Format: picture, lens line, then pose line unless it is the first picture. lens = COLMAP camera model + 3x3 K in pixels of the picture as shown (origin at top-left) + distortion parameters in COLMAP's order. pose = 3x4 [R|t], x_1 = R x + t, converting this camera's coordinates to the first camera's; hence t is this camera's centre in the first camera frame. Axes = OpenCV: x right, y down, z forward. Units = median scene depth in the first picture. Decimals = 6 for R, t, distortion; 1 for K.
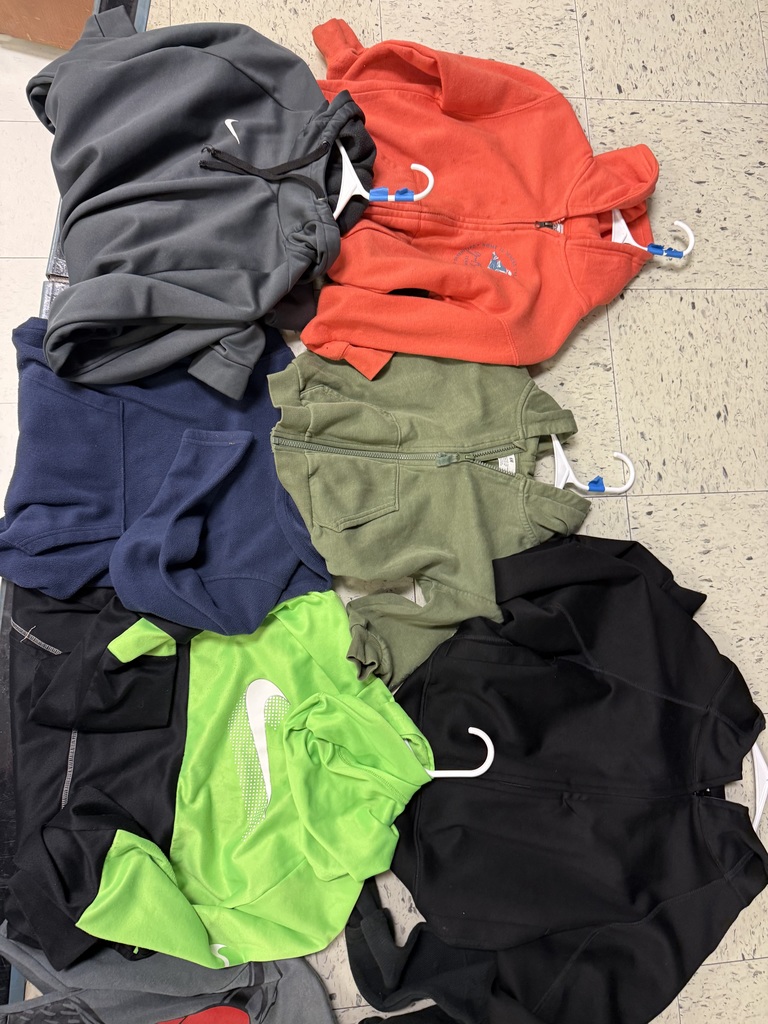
lens RADIAL K [[719.5, 0, 383.3], [0, 719.5, 511.9], [0, 0, 1]] dist [-0.010181, -0.000849]
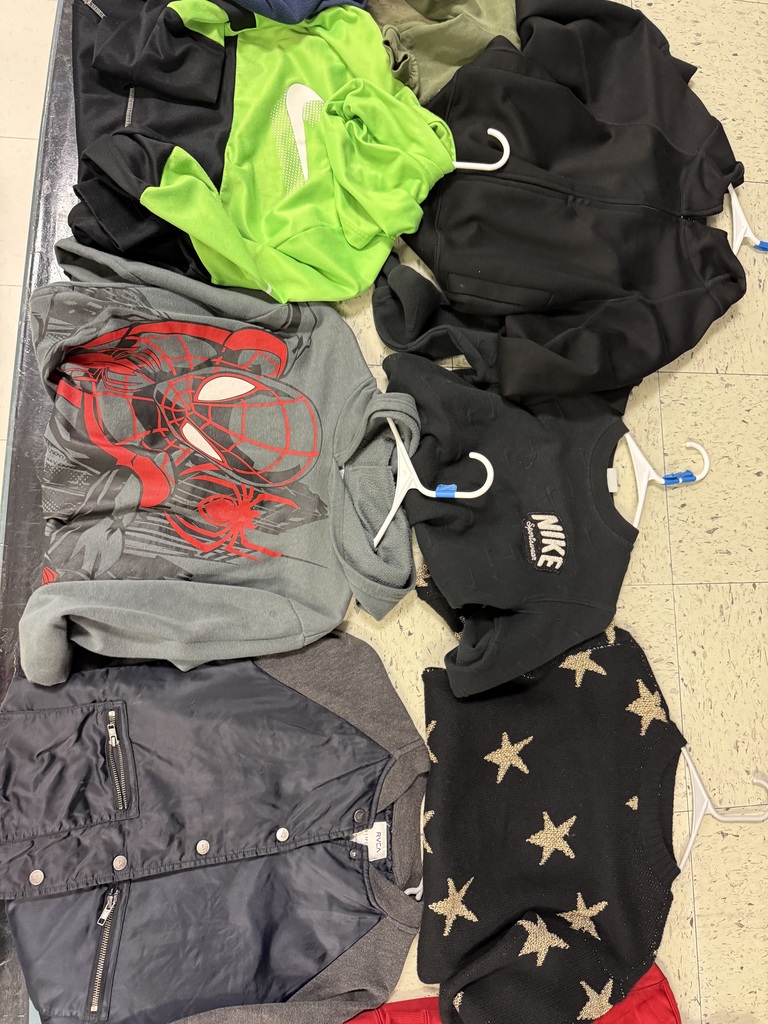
lens RADIAL K [[719.5, 0, 385.8], [0, 719.5, 513.4], [0, 0, 1]] dist [-0.010181, -0.000849]
pose [[0.998105, 0.030961, 0.053173, -0.077121], [-0.033012, 0.998727, 0.038139, 0.830003], [-0.051924, -0.039822, 0.997857, -0.123225]]
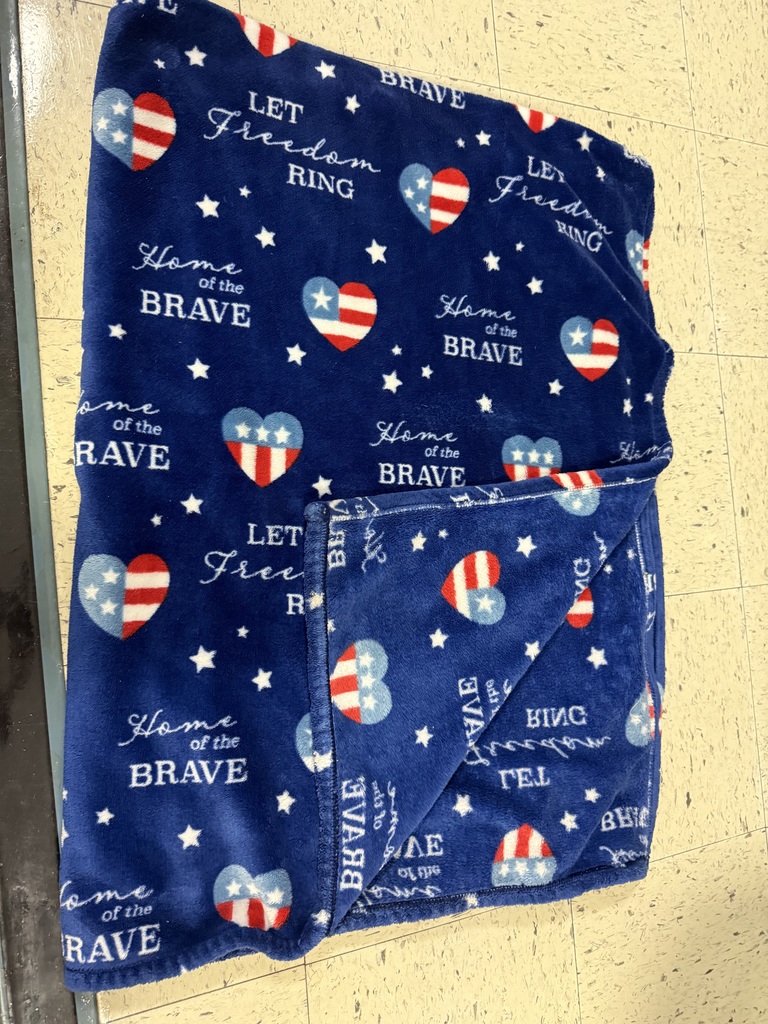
lens RADIAL K [[719.5, 0, 380.7], [0, 719.5, 512.9], [0, 0, 1]] dist [-0.010181, -0.000849]
pose [[0.960886, -0.008632, 0.276811, -0.296933], [-0.015192, 0.996366, 0.083805, 1.770752], [-0.276529, -0.084733, 0.957263, -0.030655]]
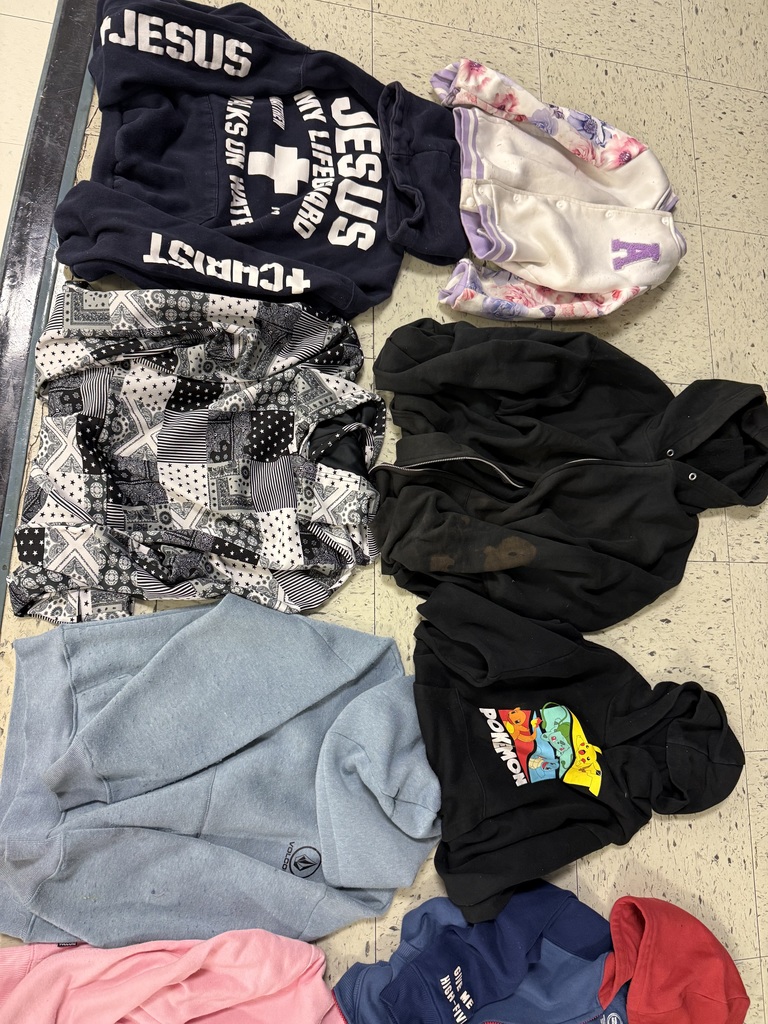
lens RADIAL K [[719.5, 0, 385.5], [0, 719.5, 511.0], [0, 0, 1]] dist [-0.010181, -0.000849]
pose [[0.989820, 0.066919, 0.125611, -0.057750], [-0.064717, 0.997671, -0.021535, 0.601233], [-0.126759, 0.013187, 0.991846, -0.194682]]
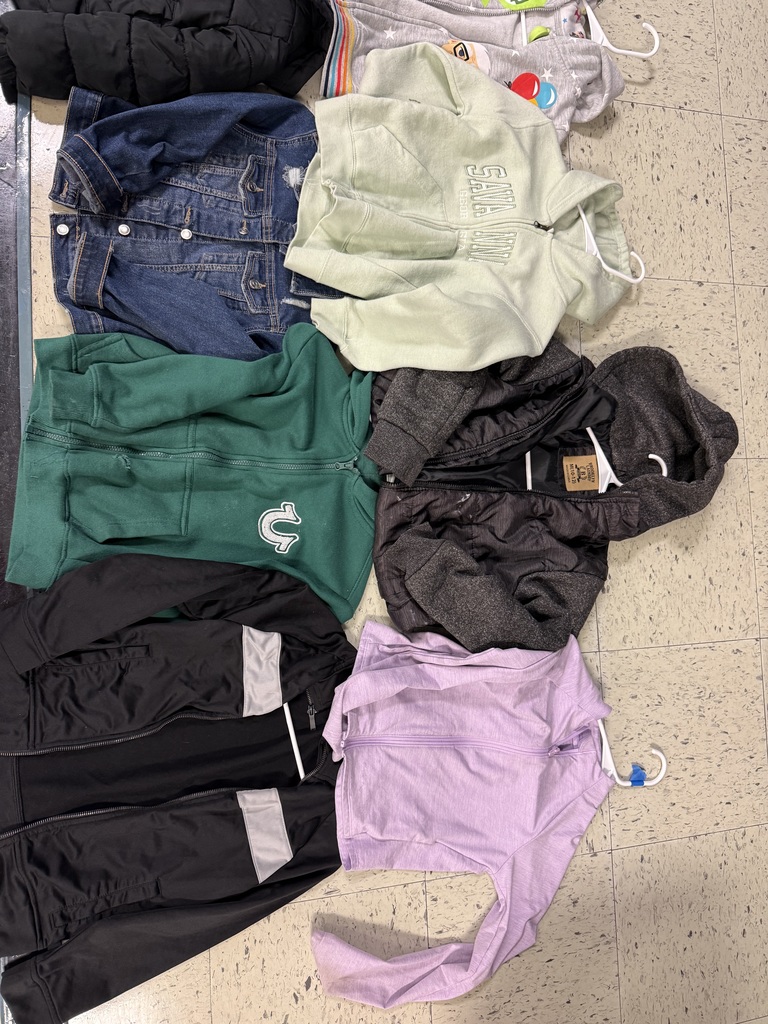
lens RADIAL K [[719.5, 0, 382.6], [0, 719.5, 506.1], [0, 0, 1]] dist [-0.010181, -0.000849]
pose [[0.988519, 0.016112, 0.150234, -0.087600], [-0.029685, 0.995630, 0.088543, 1.603890], [-0.148151, -0.091987, 0.984678, -0.351053]]
